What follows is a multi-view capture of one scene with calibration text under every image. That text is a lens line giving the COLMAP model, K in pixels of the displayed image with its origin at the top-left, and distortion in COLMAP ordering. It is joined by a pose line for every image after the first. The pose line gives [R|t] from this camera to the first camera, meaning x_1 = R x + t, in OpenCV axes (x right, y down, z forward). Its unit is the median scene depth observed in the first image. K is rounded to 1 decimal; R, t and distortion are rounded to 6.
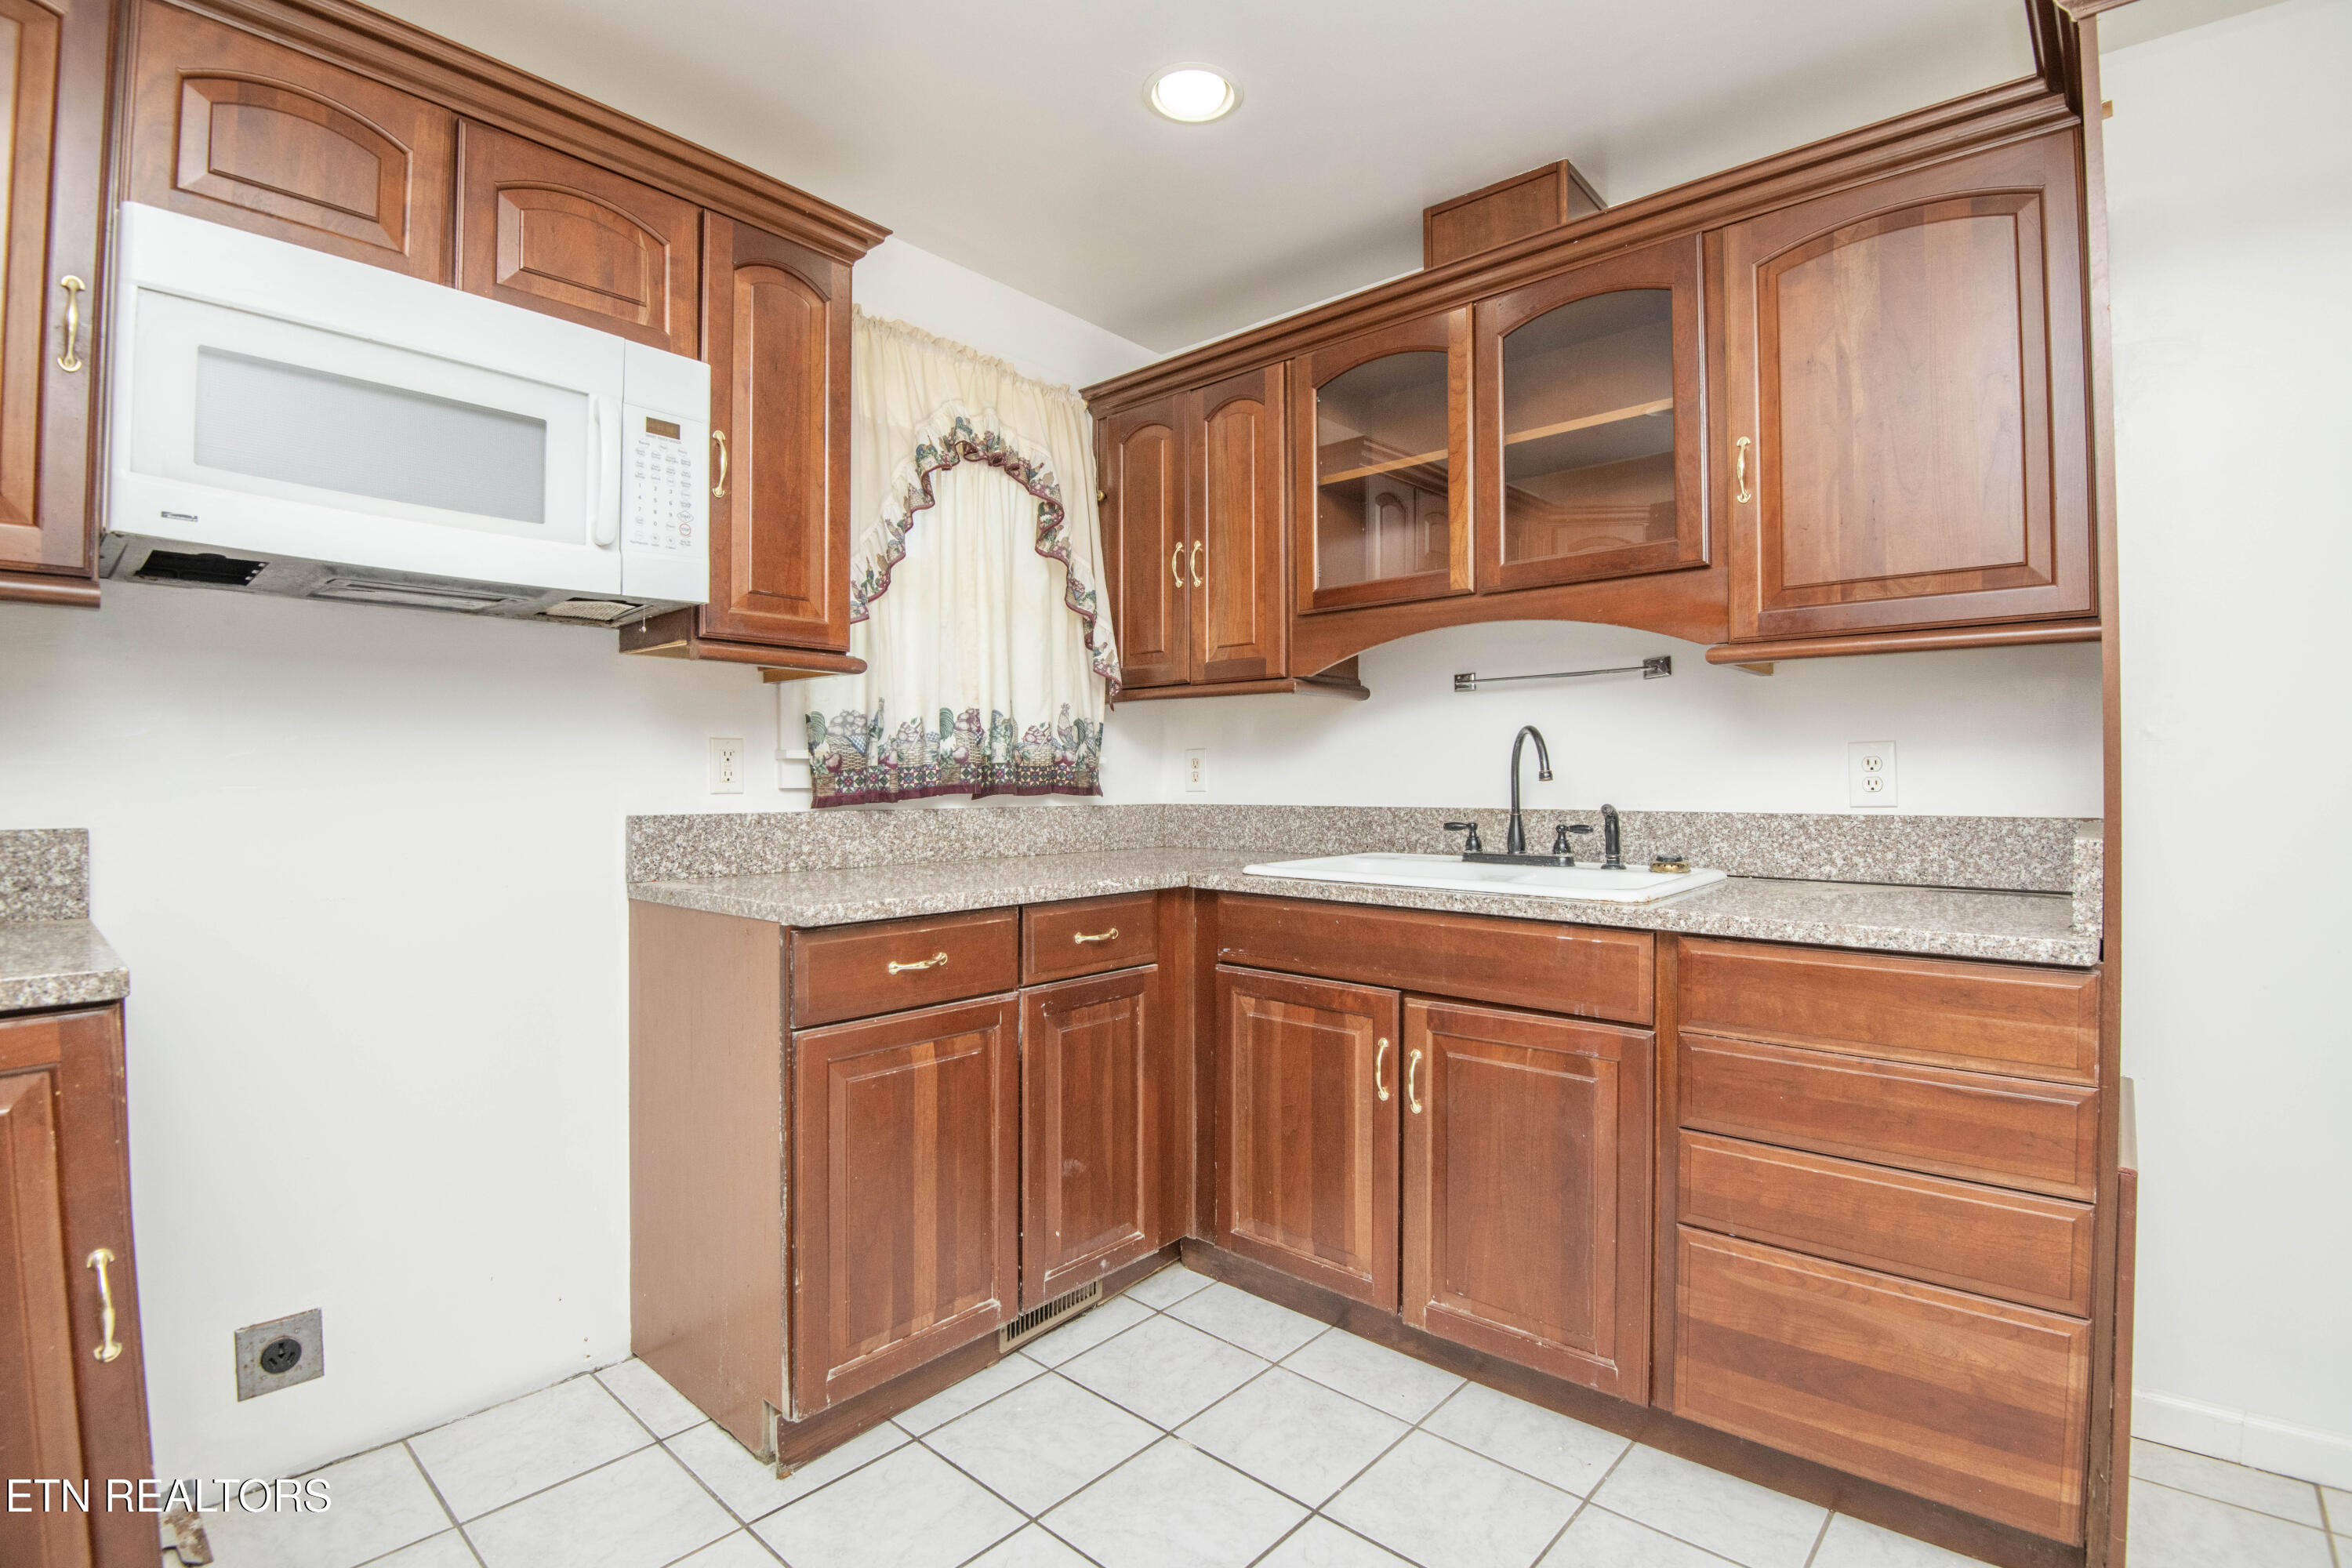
lens RADIAL K [[1090.9, 0, 1188.5], [0, 1090.9, 782.6], [0, 0, 1]] dist [-0.015695, -0.016774]
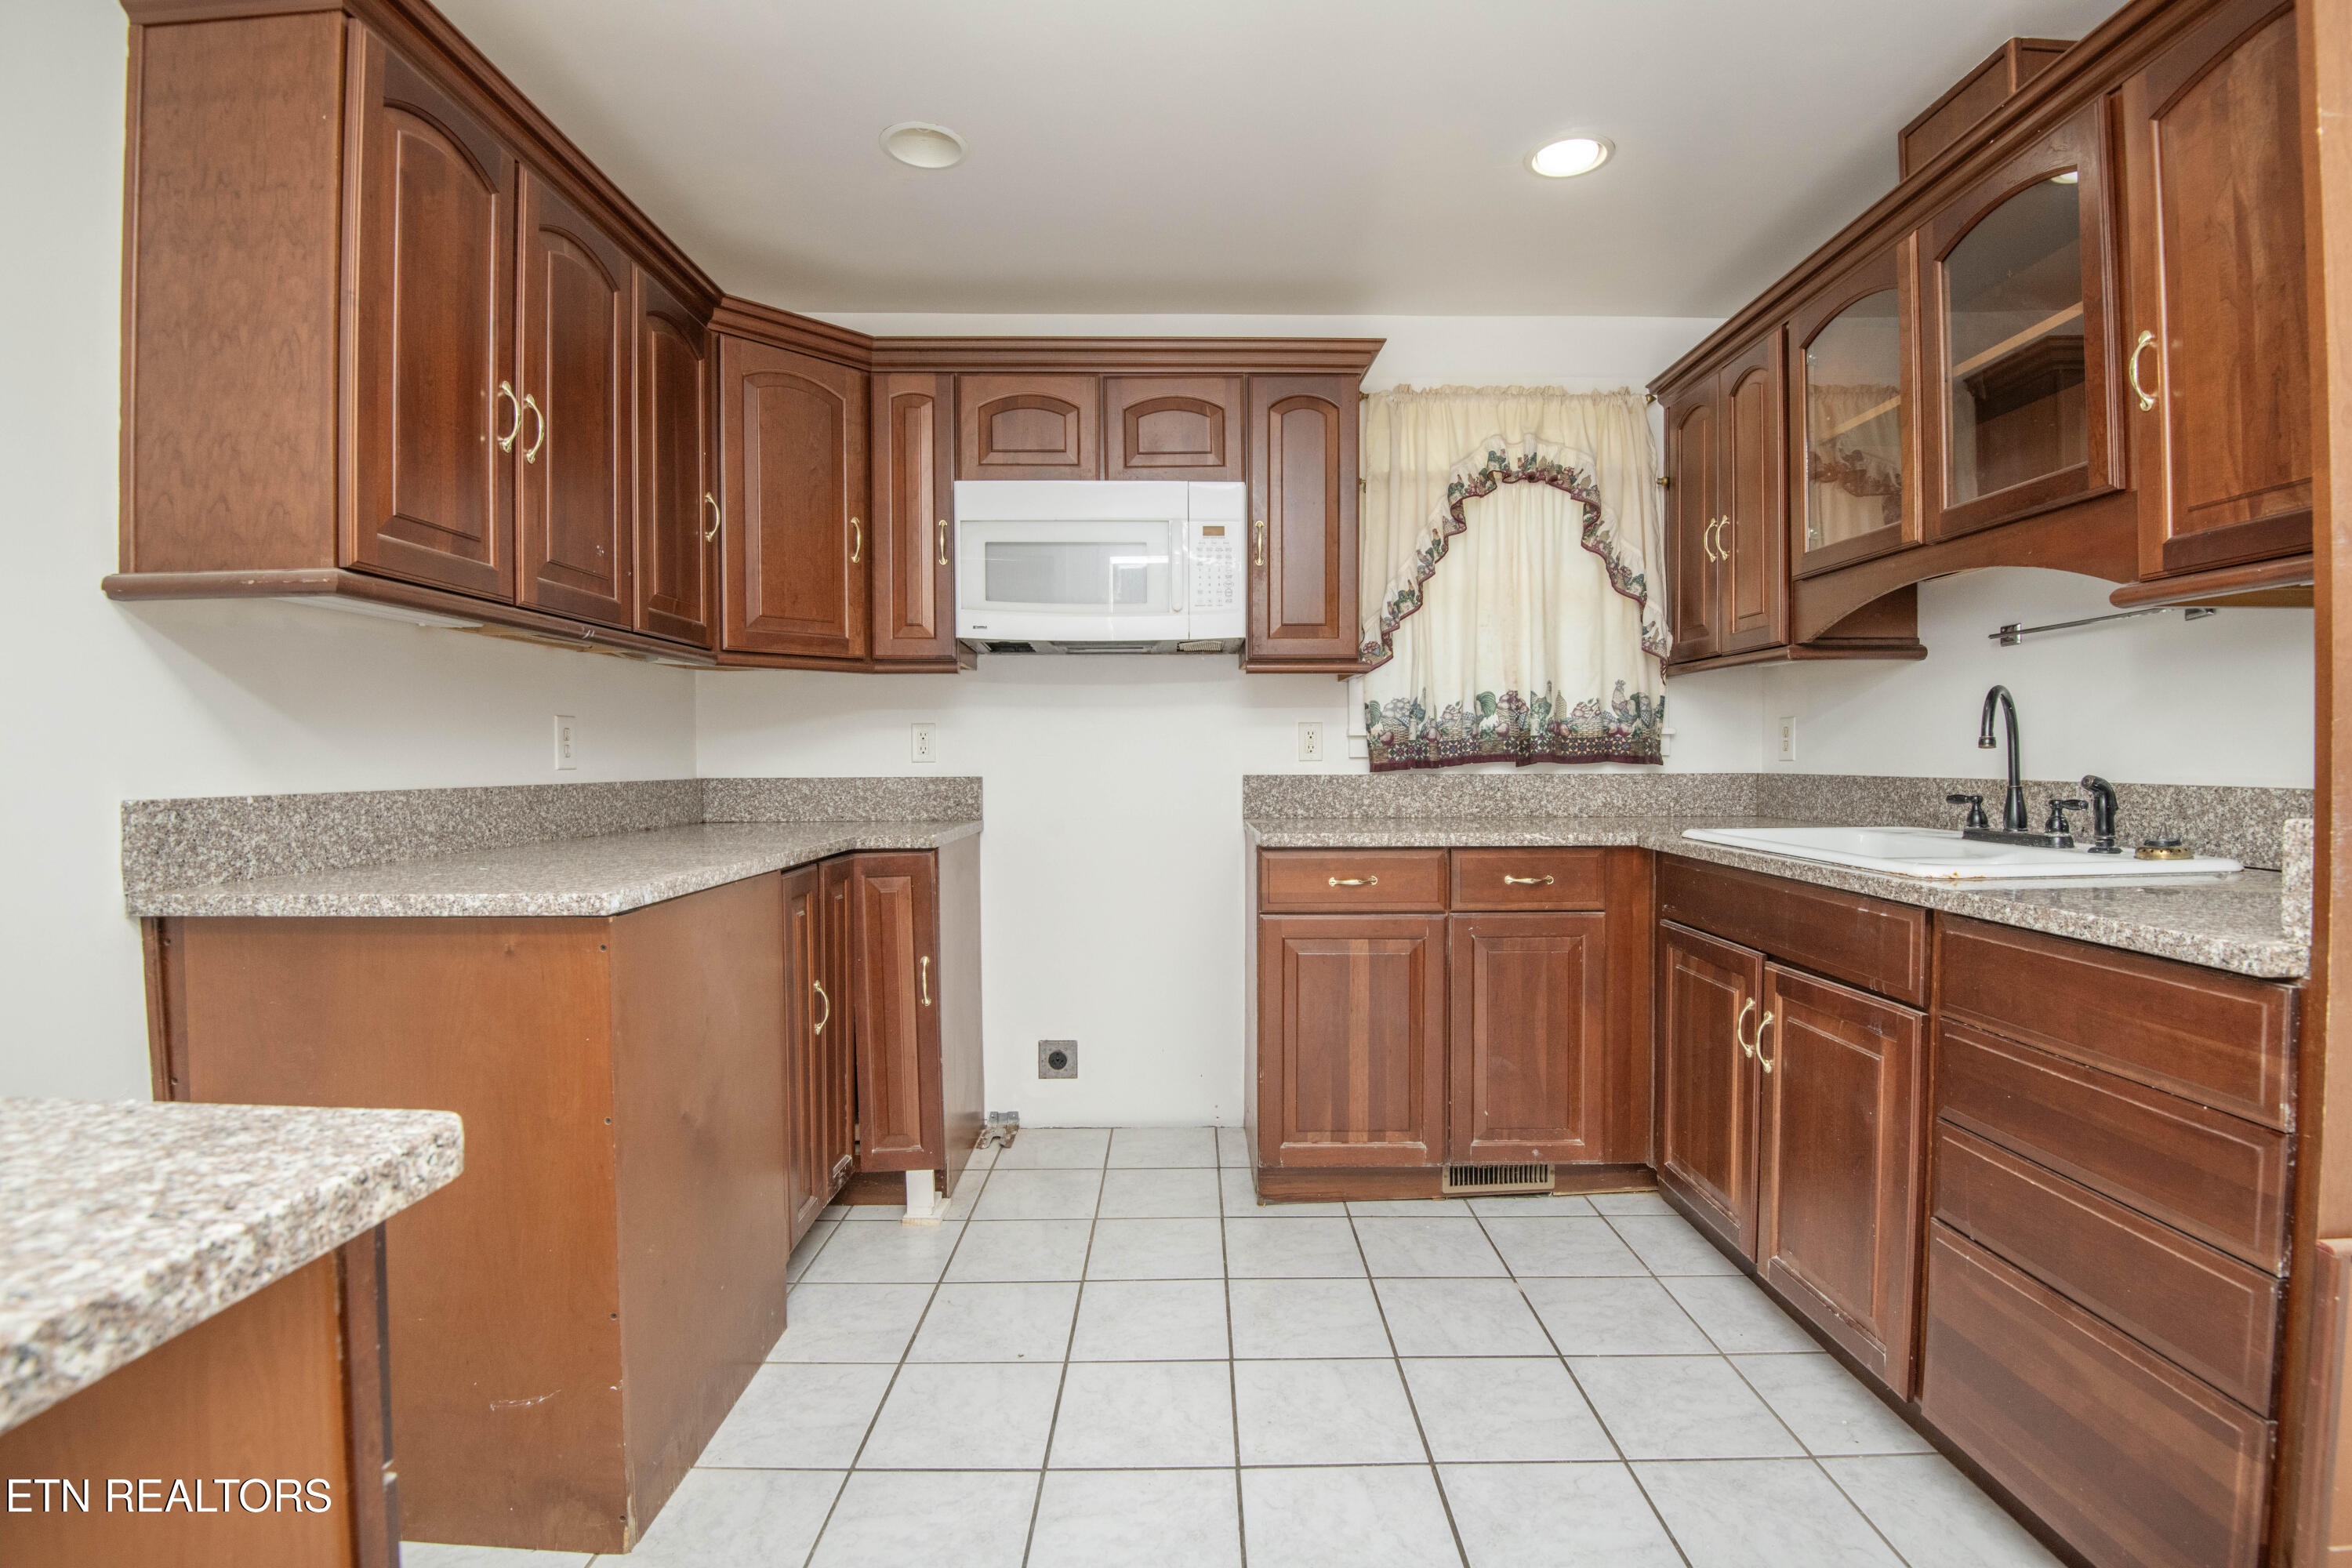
lens RADIAL K [[1090.9, 0, 1184.7], [0, 1090.9, 781.5], [0, 0, 1]] dist [-0.015695, -0.016774]
pose [[0.660528, 0.015501, -0.750641, 0.553536], [0.003665, 0.999708, 0.023870, 0.002262], [0.750792, -0.018518, 0.660279, -0.075942]]
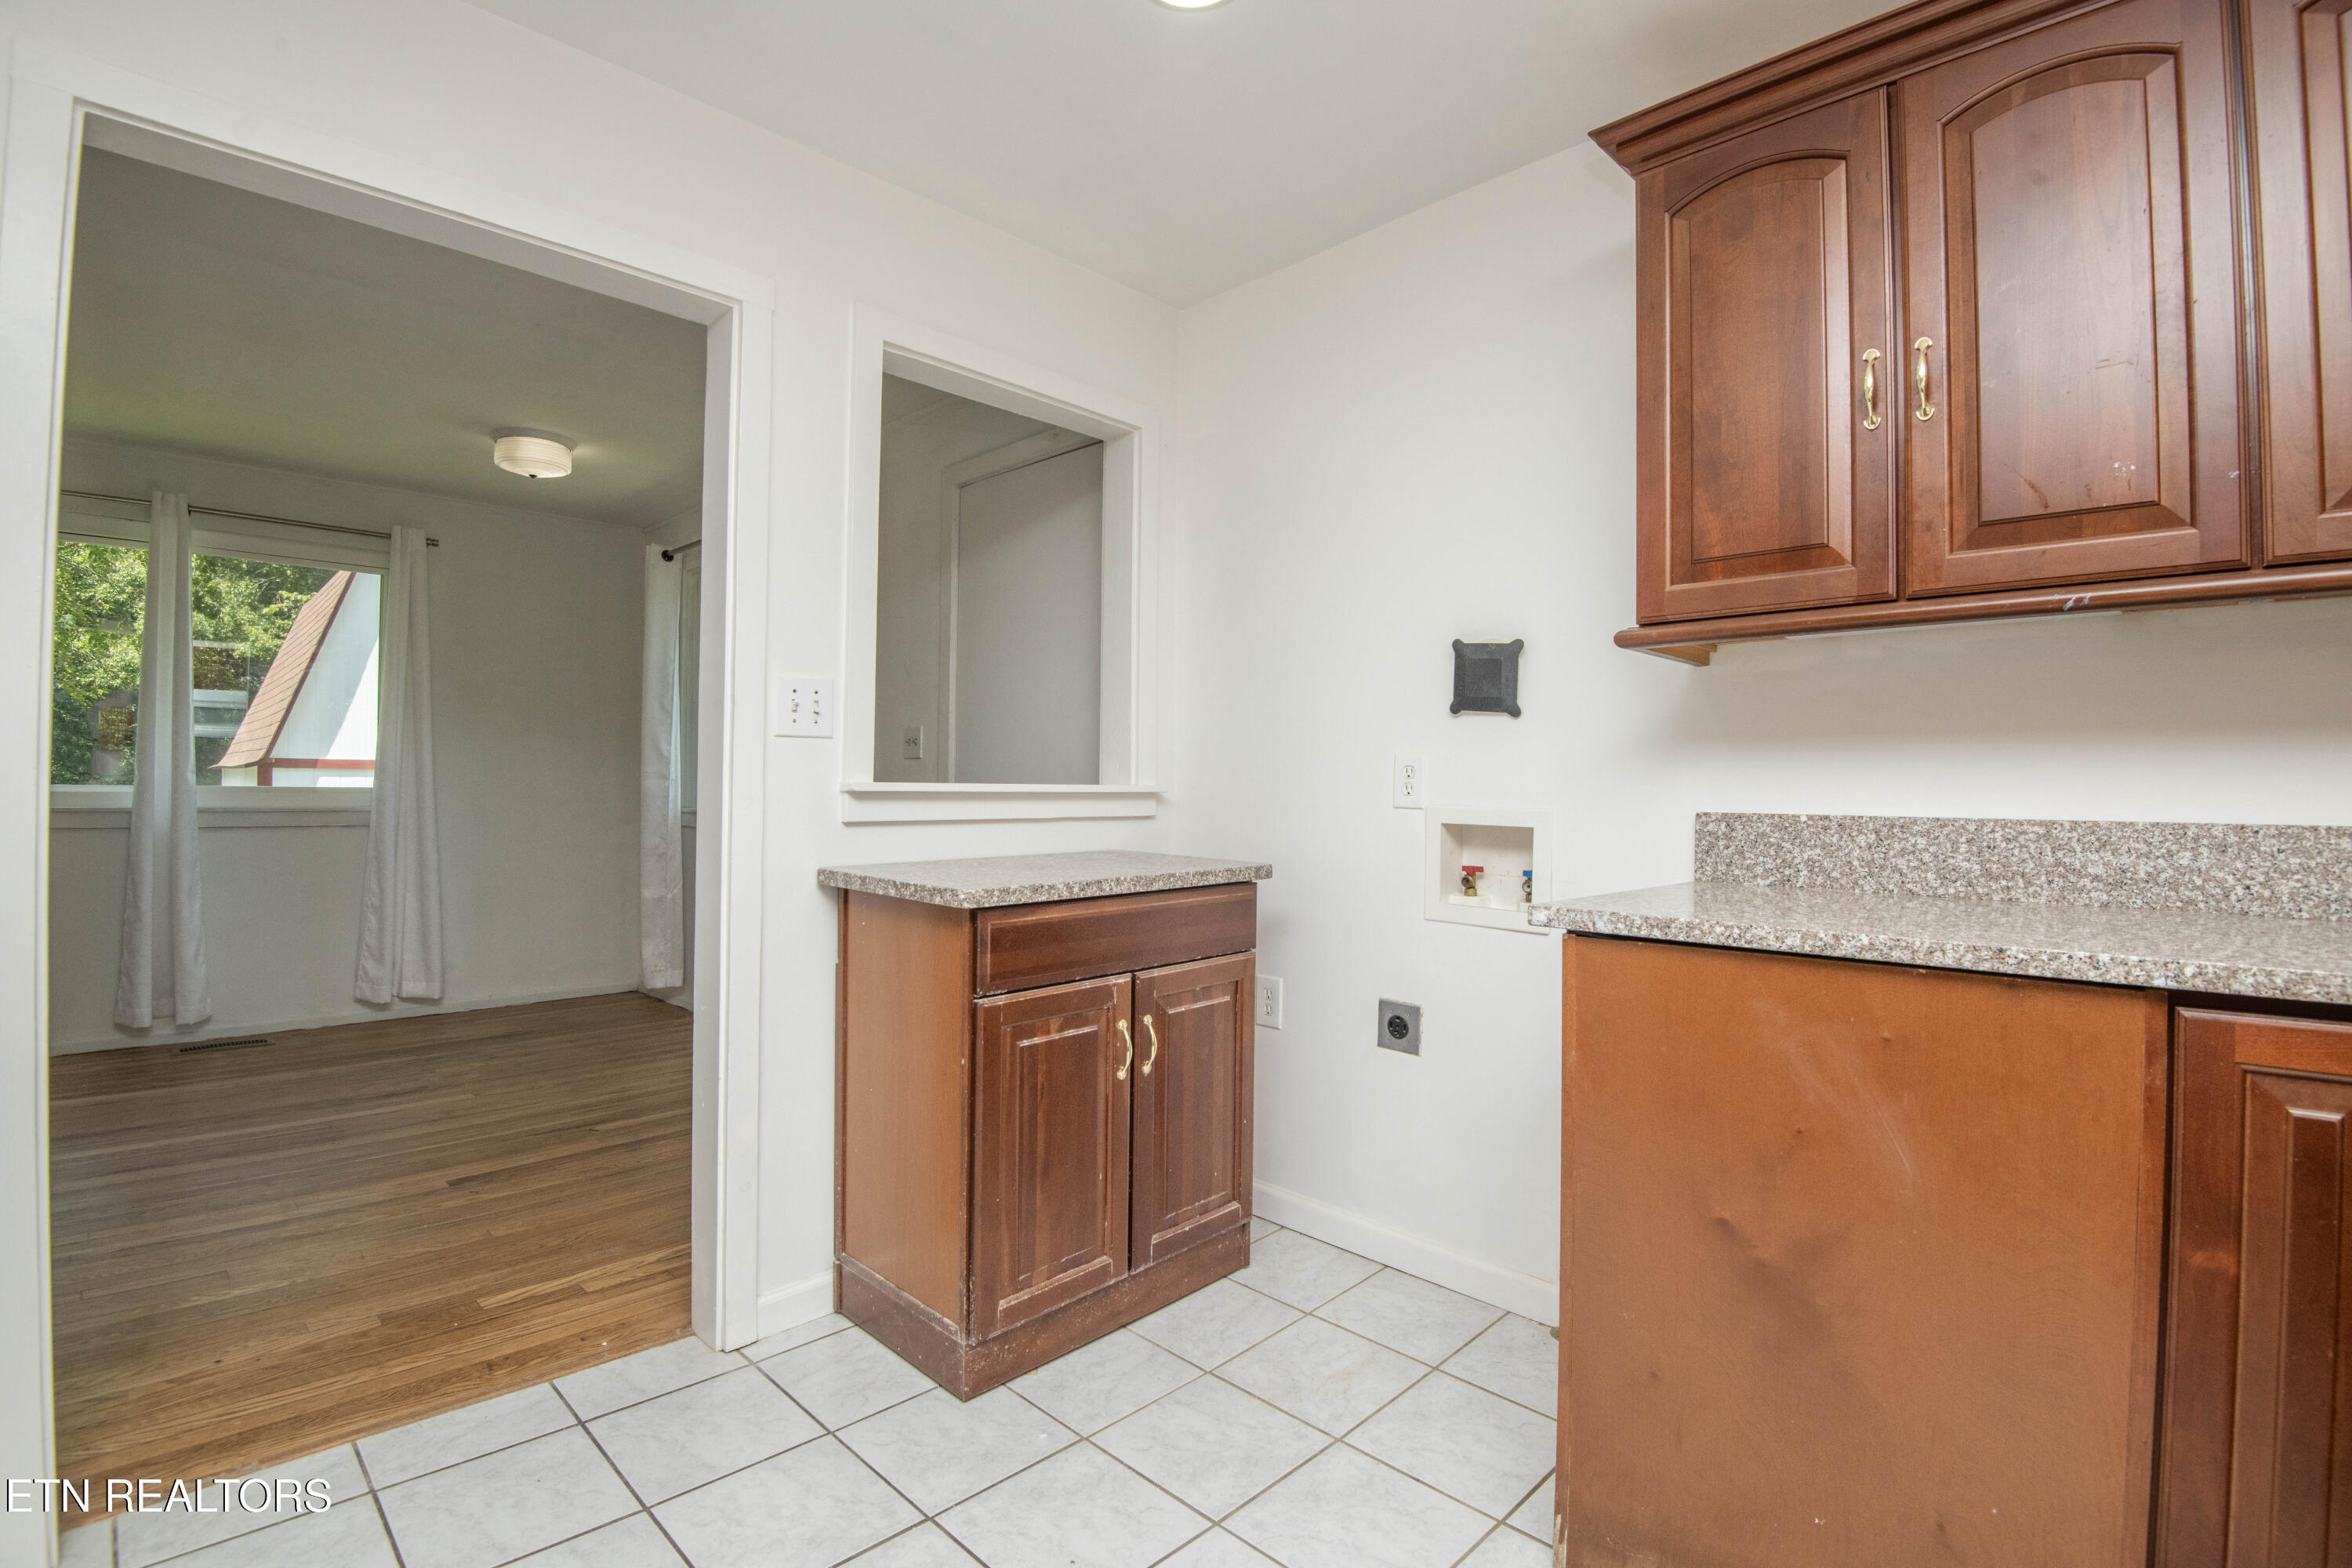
lens RADIAL K [[1090.9, 0, 1185.8], [0, 1090.9, 779.5], [0, 0, 1]] dist [-0.015695, -0.016774]
pose [[-0.998541, -0.007549, 0.053461, 0.018028], [-0.008120, 0.999912, -0.010459, 0.012741], [-0.053377, -0.010878, -0.998515, 0.802080]]
